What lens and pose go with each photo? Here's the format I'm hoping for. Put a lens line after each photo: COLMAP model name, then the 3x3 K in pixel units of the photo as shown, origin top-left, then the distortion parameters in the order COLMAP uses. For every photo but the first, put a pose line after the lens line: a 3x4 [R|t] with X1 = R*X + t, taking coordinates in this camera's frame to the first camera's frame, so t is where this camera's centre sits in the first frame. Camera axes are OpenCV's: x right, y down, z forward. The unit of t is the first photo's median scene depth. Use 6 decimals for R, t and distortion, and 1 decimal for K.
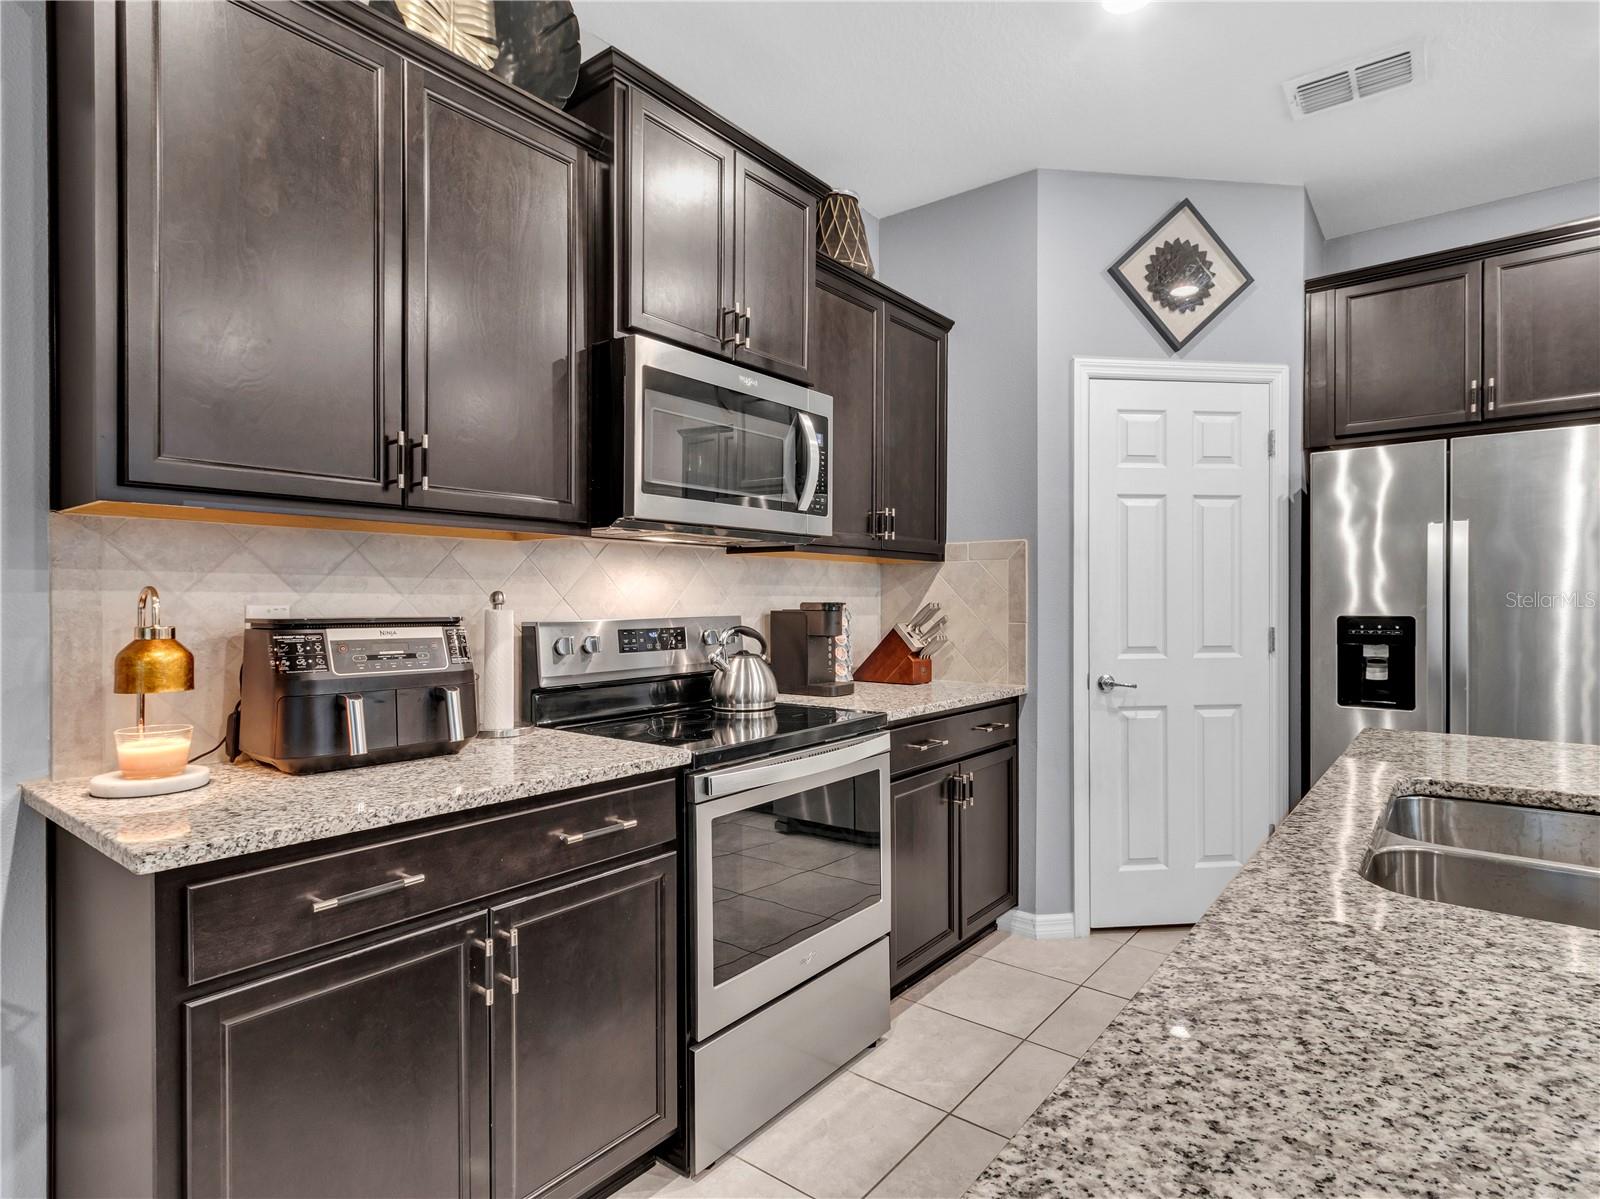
lens RADIAL K [[846.7, 0, 800.0], [0, 846.7, 599.5], [0, 0, 1]] dist [-0.000985, 0.000557]
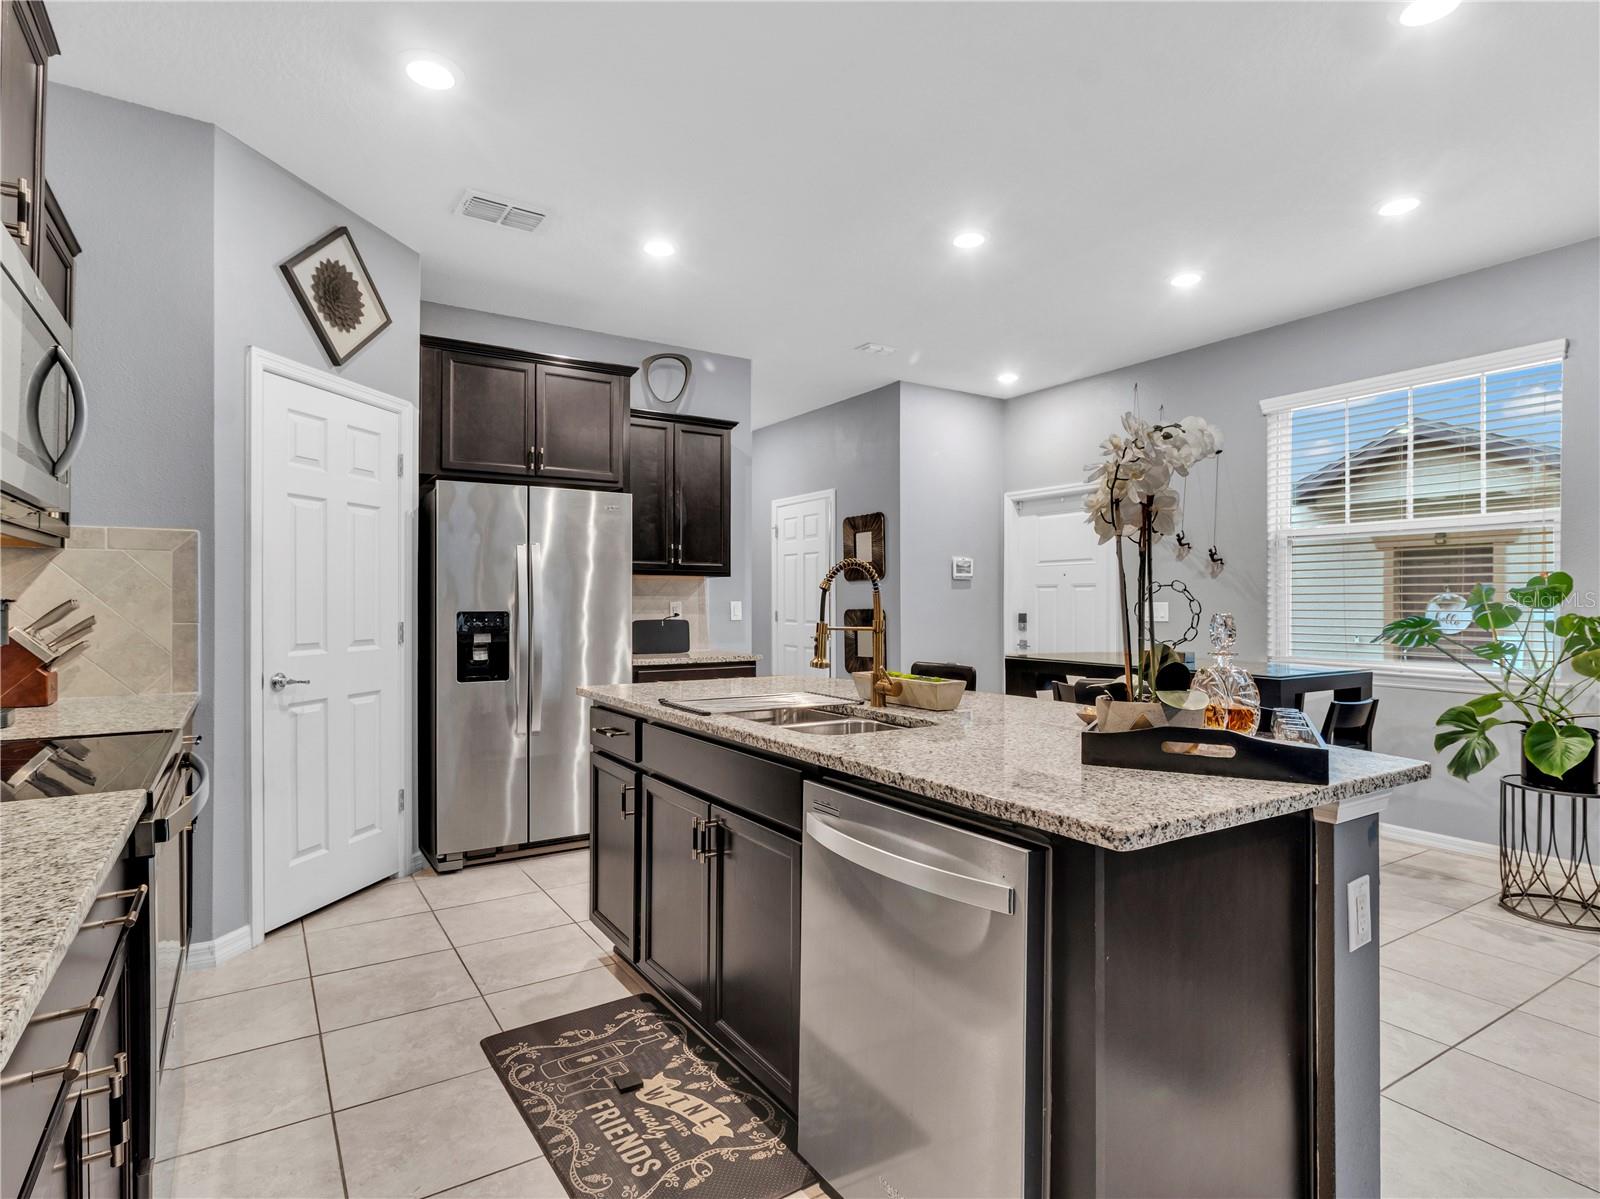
lens RADIAL K [[846.7, 0, 800.0], [0, 846.7, 599.5], [0, 0, 1]] dist [-0.000985, 0.000557]
pose [[0.319725, 0.005520, 0.947494, -0.384845], [-0.004713, 0.999980, -0.004235, 0.003763], [-0.947499, -0.003111, 0.319744, 0.103211]]
